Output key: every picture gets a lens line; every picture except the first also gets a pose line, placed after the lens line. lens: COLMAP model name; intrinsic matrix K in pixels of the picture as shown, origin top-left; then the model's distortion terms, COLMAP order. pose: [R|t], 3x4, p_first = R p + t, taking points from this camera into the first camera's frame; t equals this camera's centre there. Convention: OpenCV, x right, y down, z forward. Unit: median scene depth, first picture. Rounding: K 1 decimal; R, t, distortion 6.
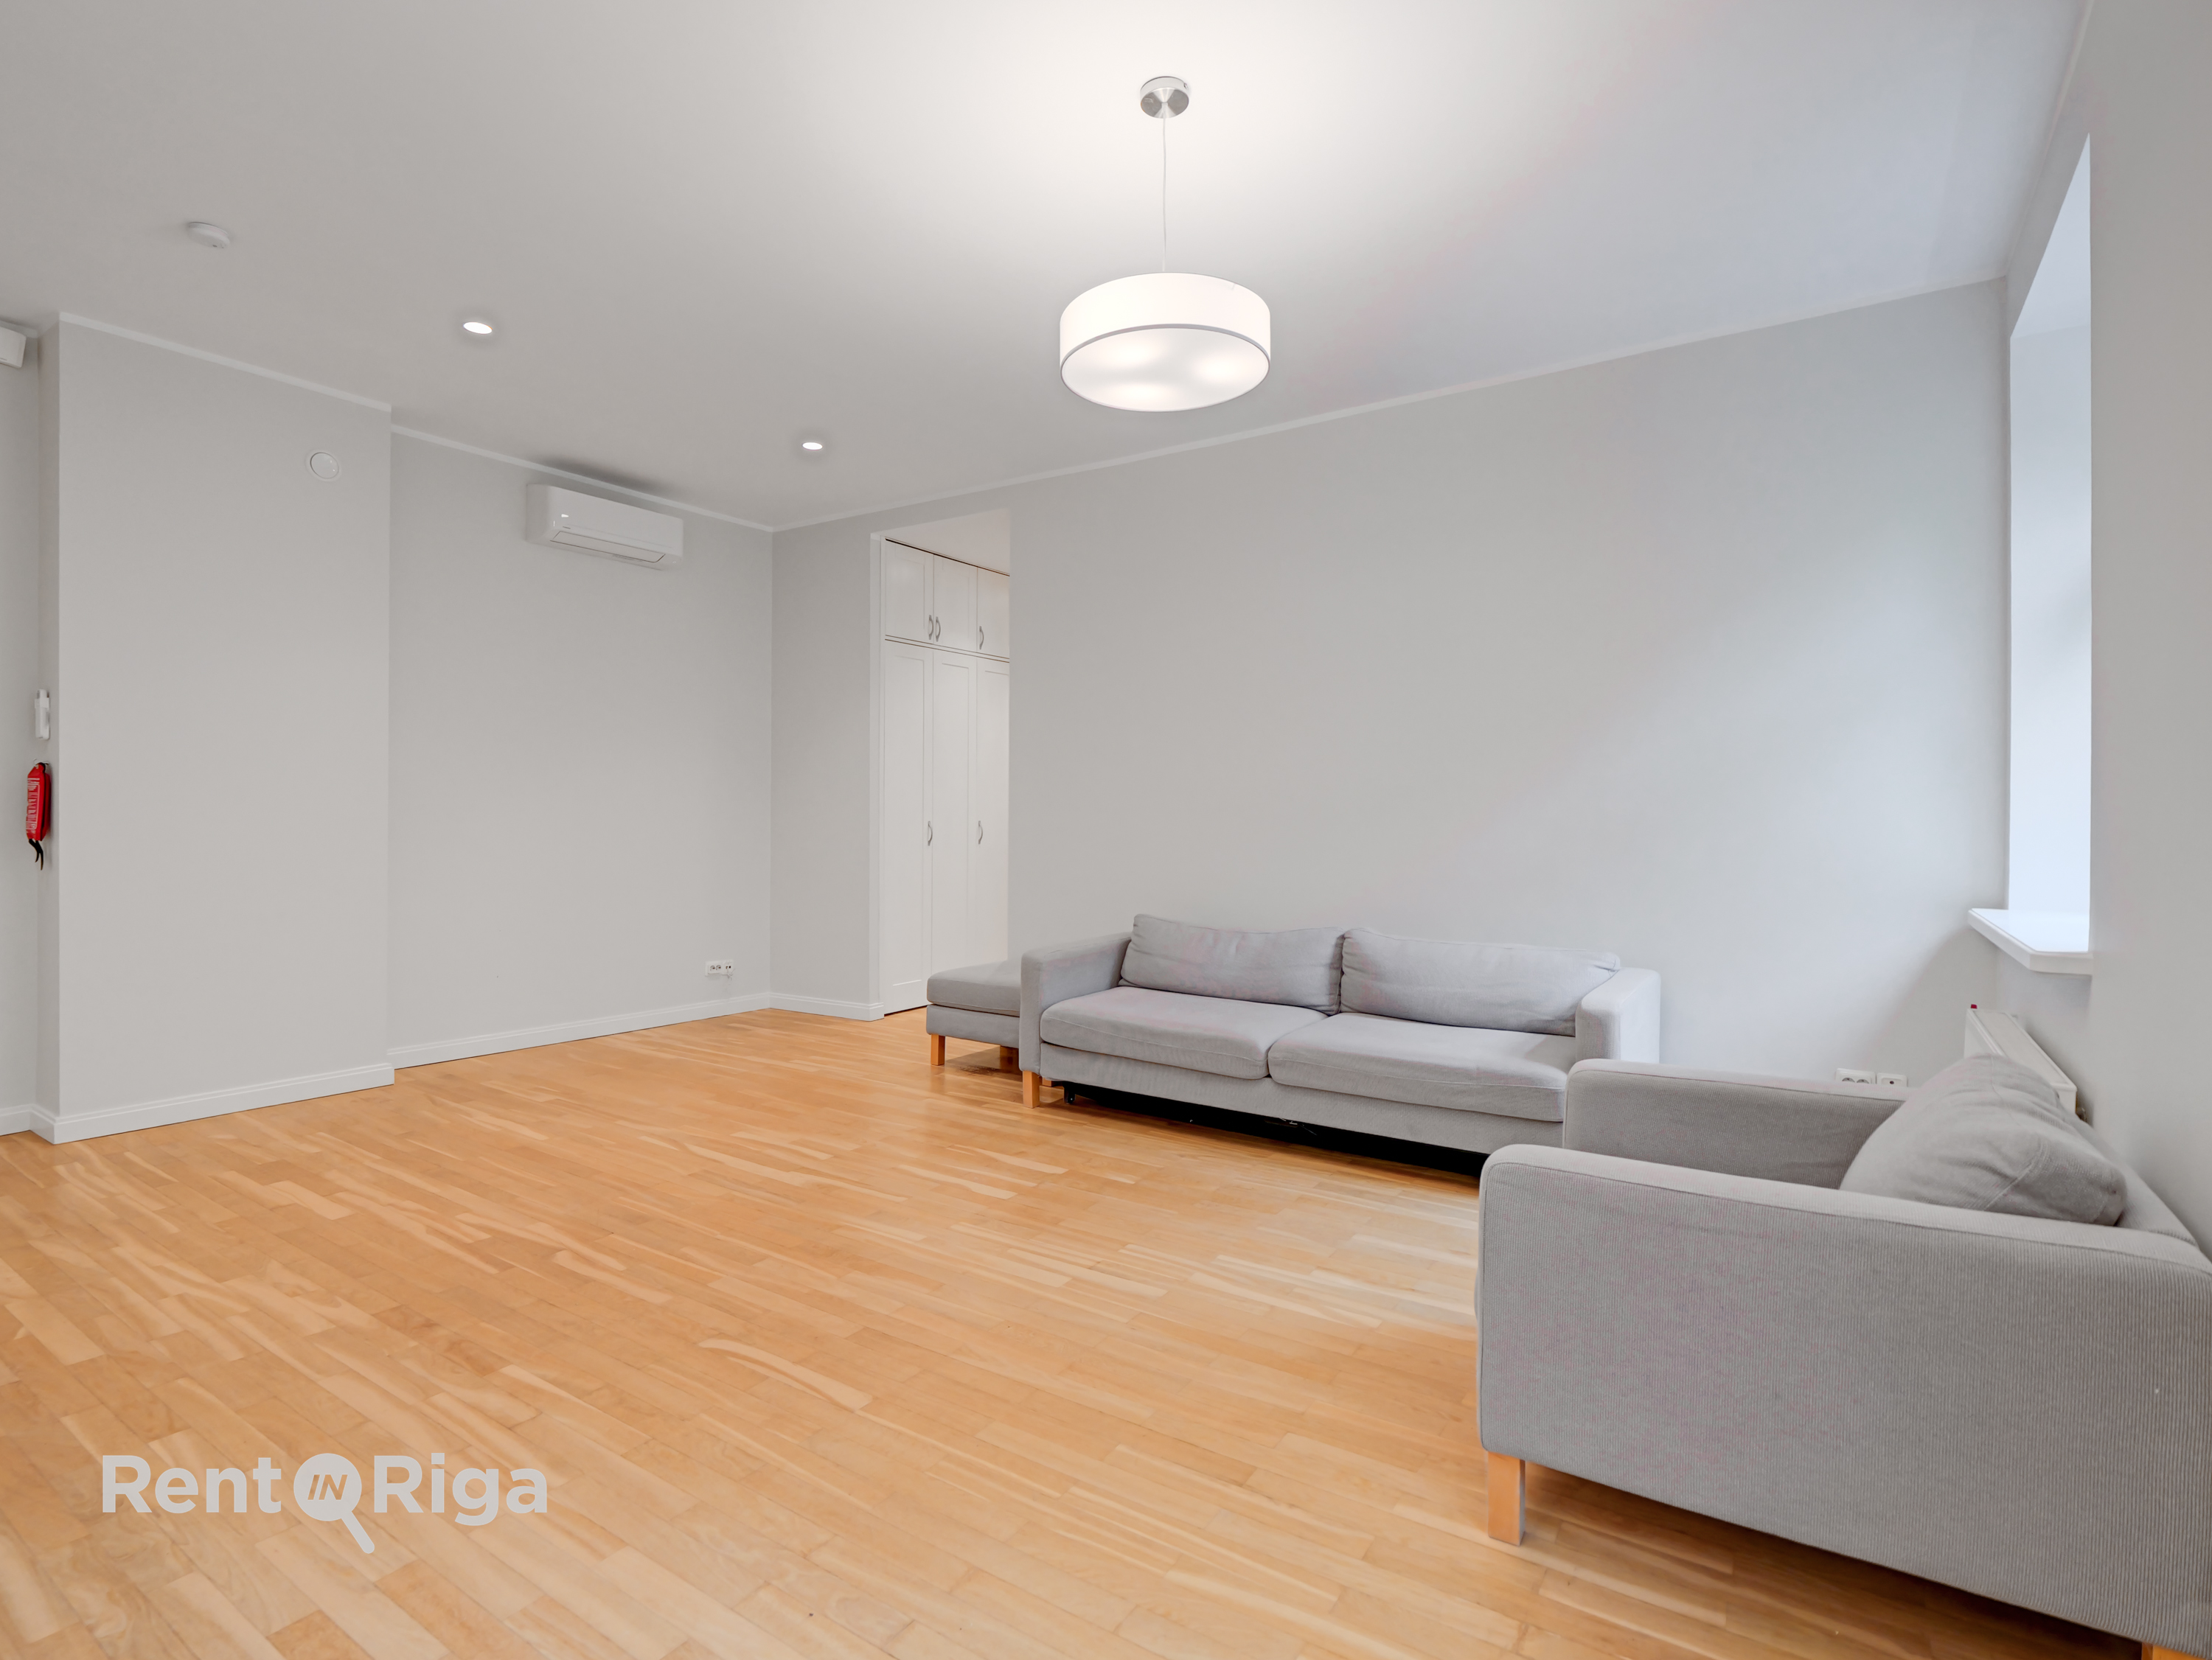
lens RADIAL K [[1100.6, 0, 1106.0], [0, 1100.6, 830.0], [0, 0, 1]] dist [-0.014033, -0.000326]
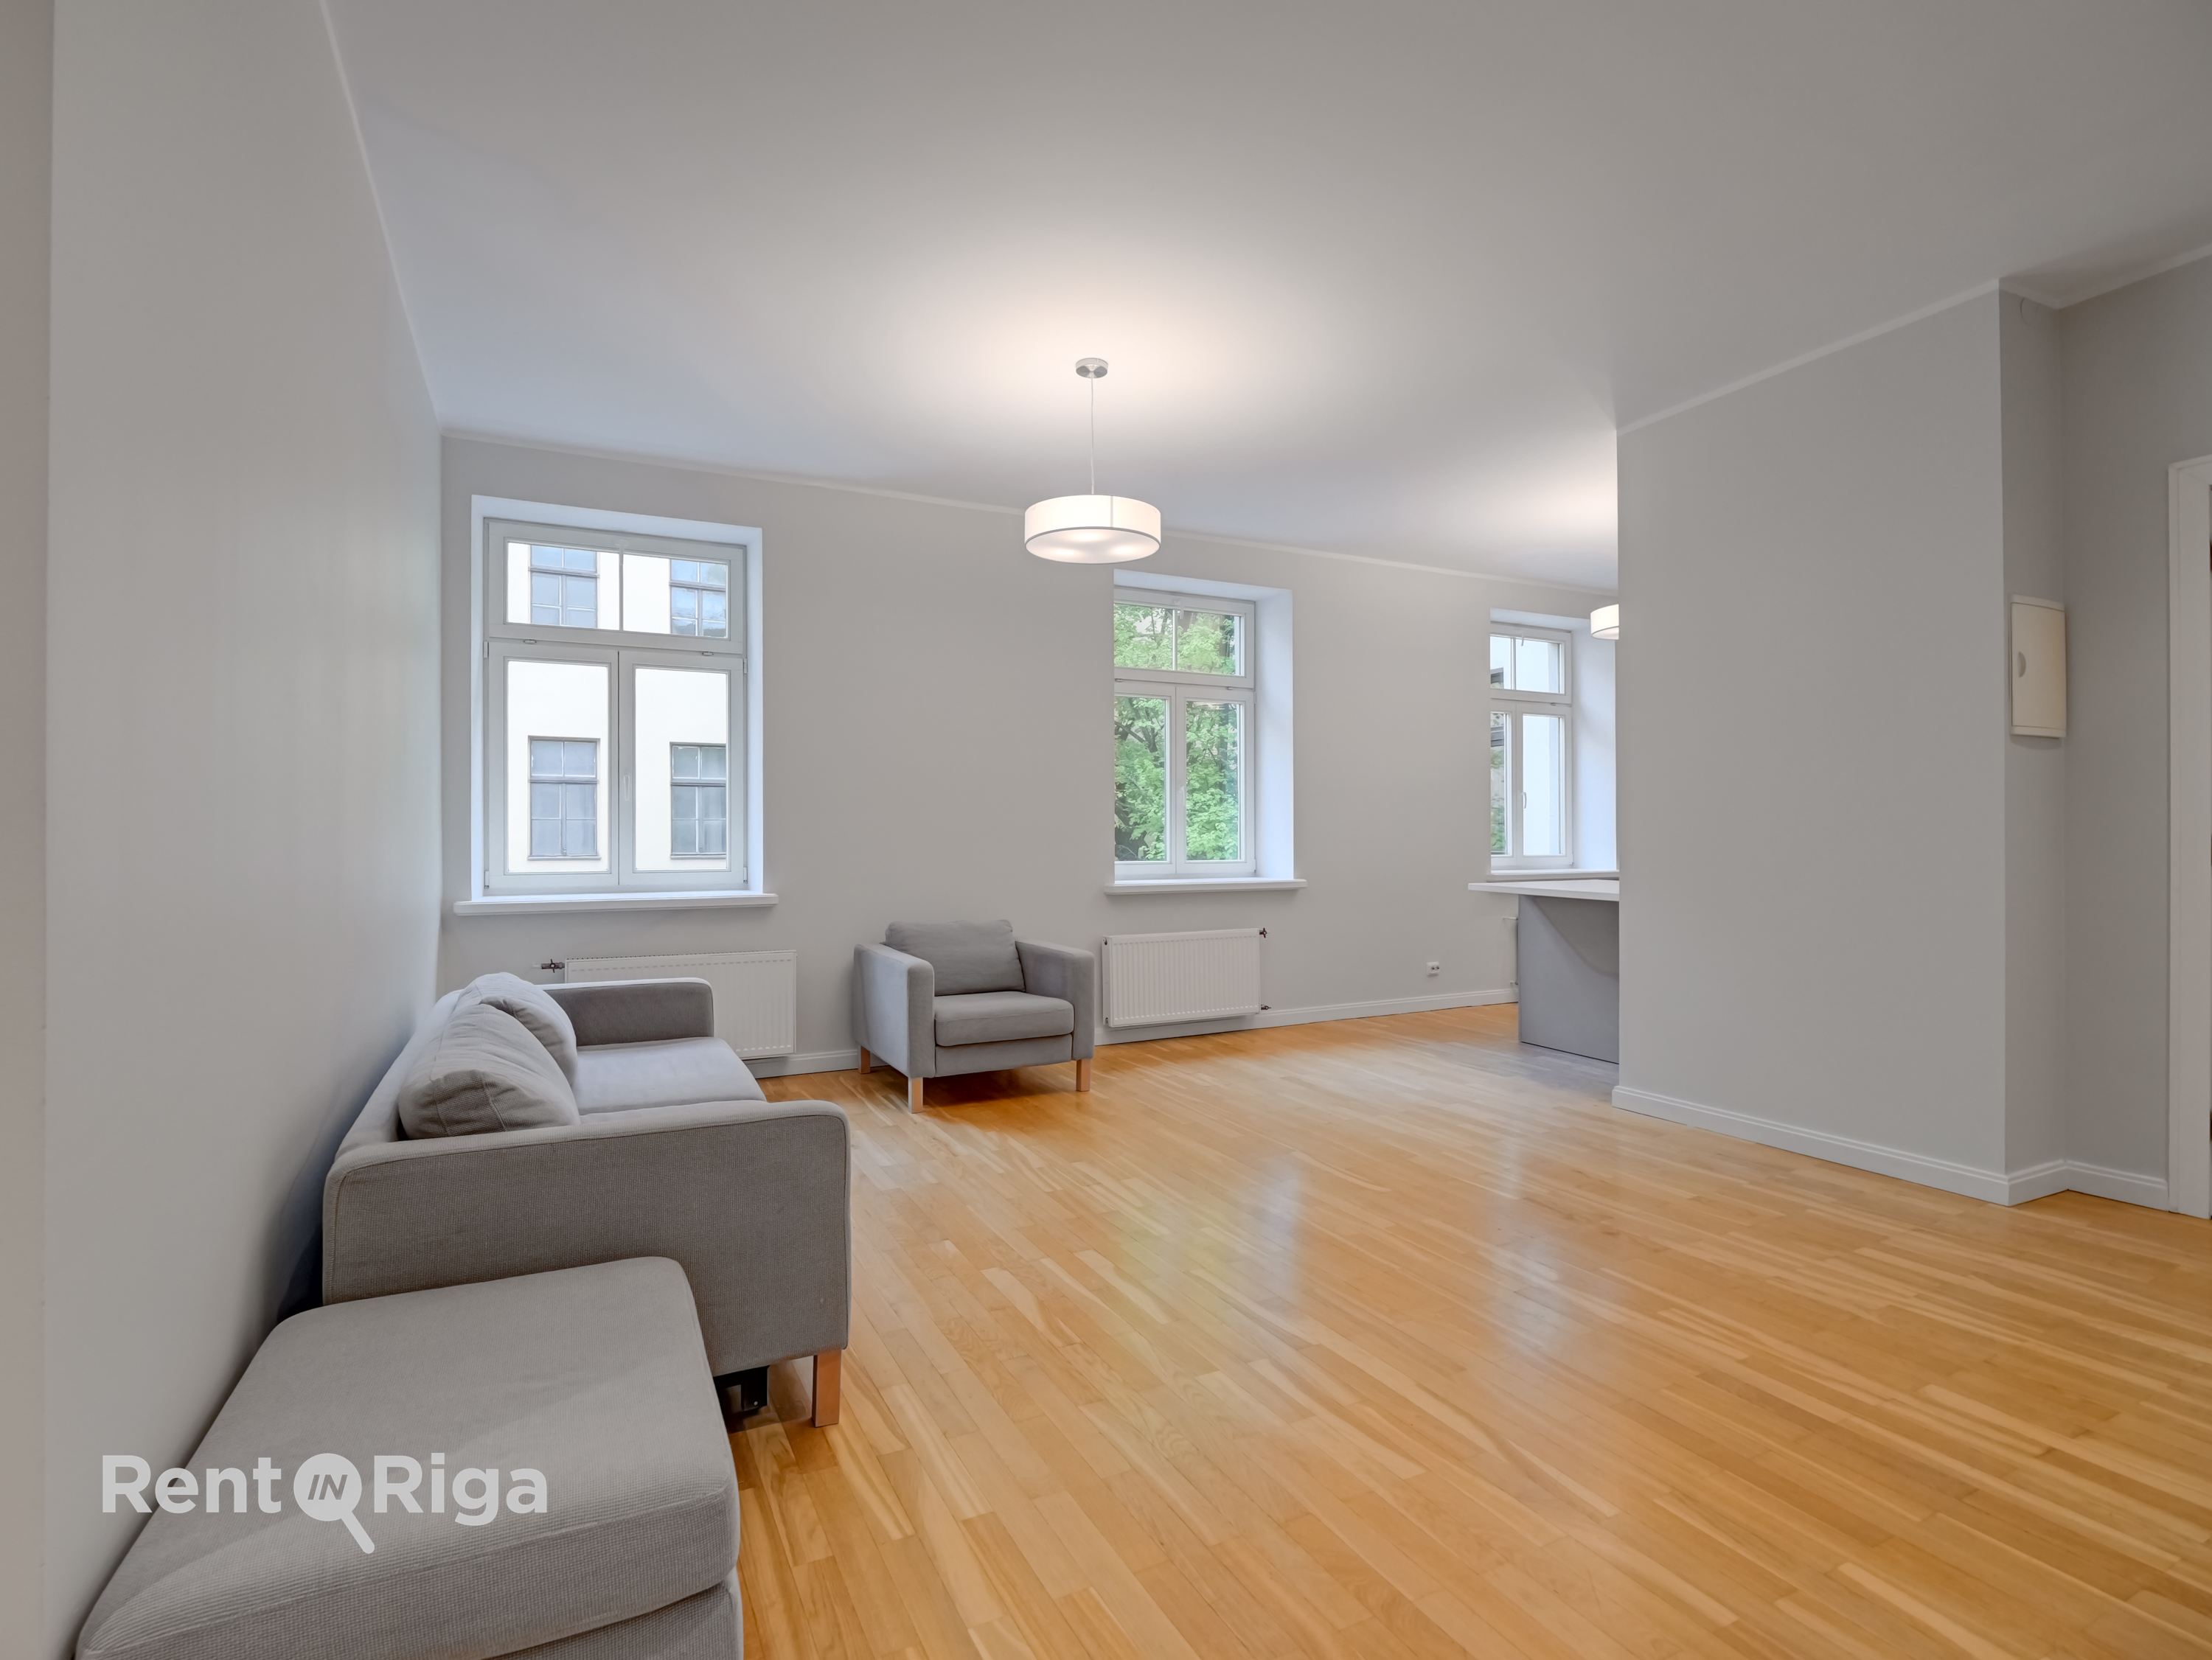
lens RADIAL K [[1067.4, 0, 1079.2], [0, 1067.4, 798.5], [0, 0, 1]] dist [-0.011749, 0.000879]
pose [[-0.858151, 0.014230, 0.513200, -0.533509], [0.003465, 0.999754, -0.021926, -0.021963], [-0.513386, -0.017038, -0.857989, 1.738624]]
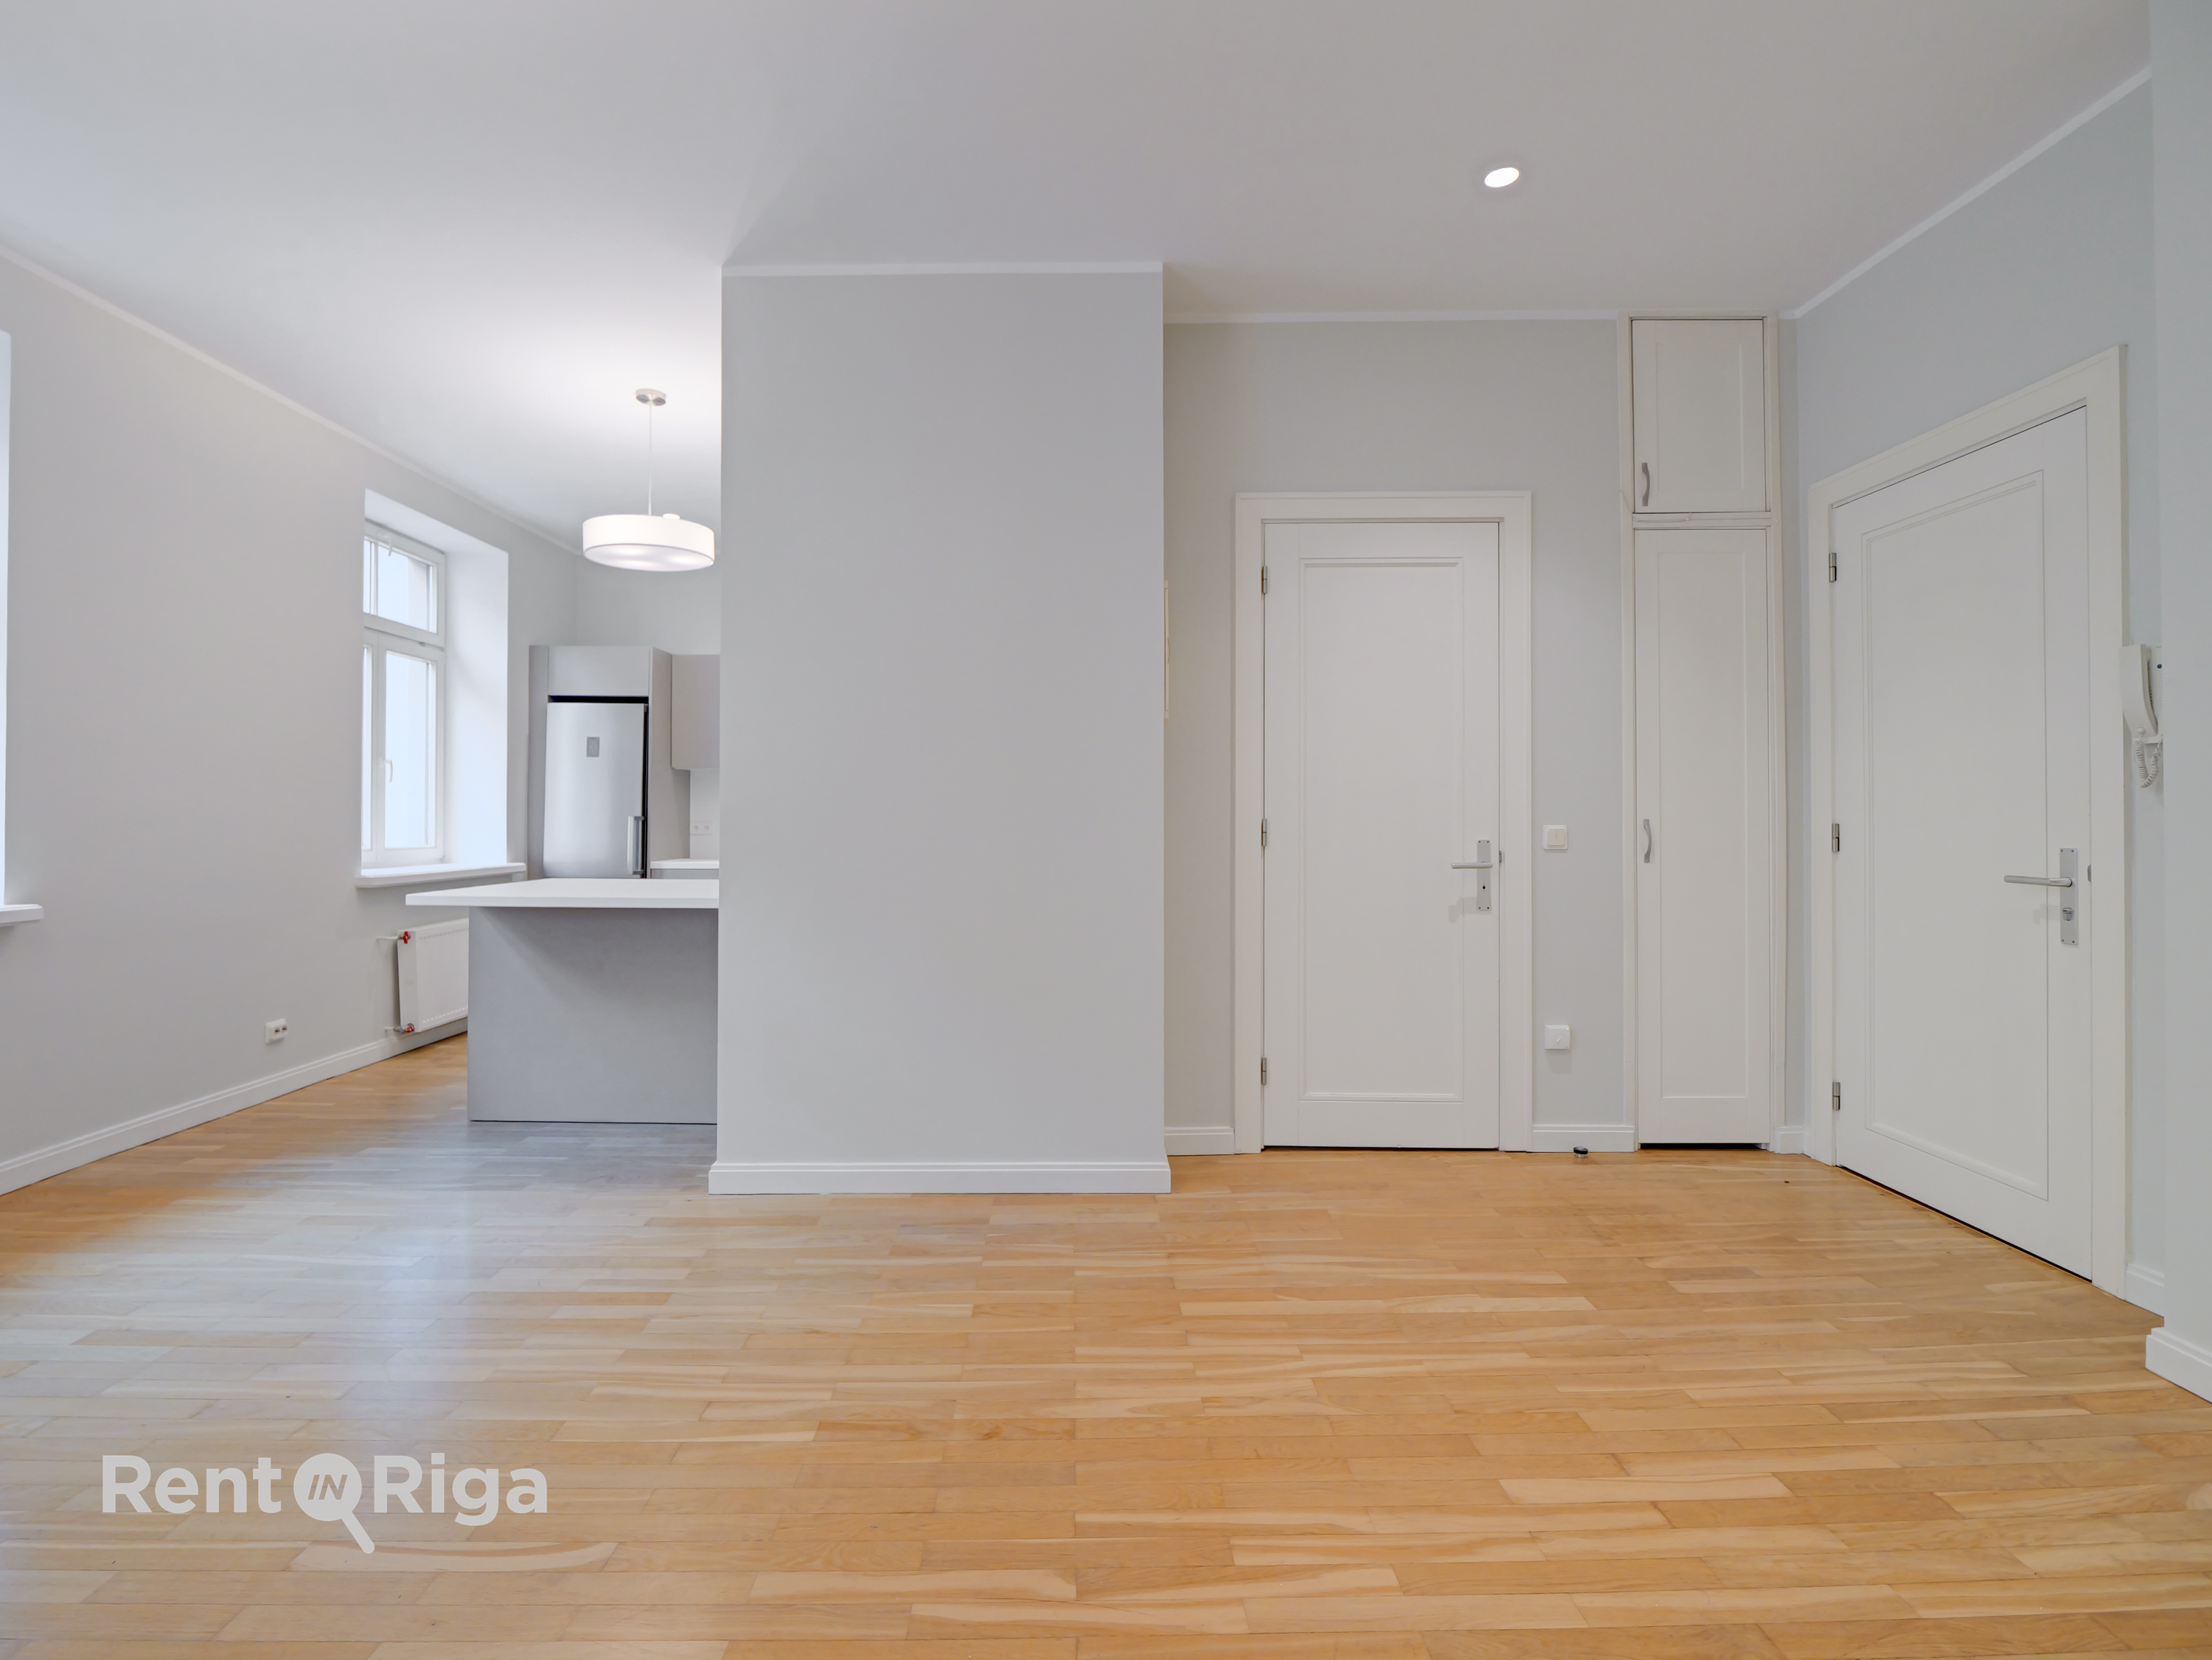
lens RADIAL K [[1067.4, 0, 1079.2], [0, 1067.4, 798.5], [0, 0, 1]] dist [-0.011749, 0.000879]
pose [[-0.833717, -0.011641, -0.552069, -0.165234], [-0.007707, 0.999926, -0.009446, -0.015236], [0.552138, -0.003620, -0.833745, 1.241769]]
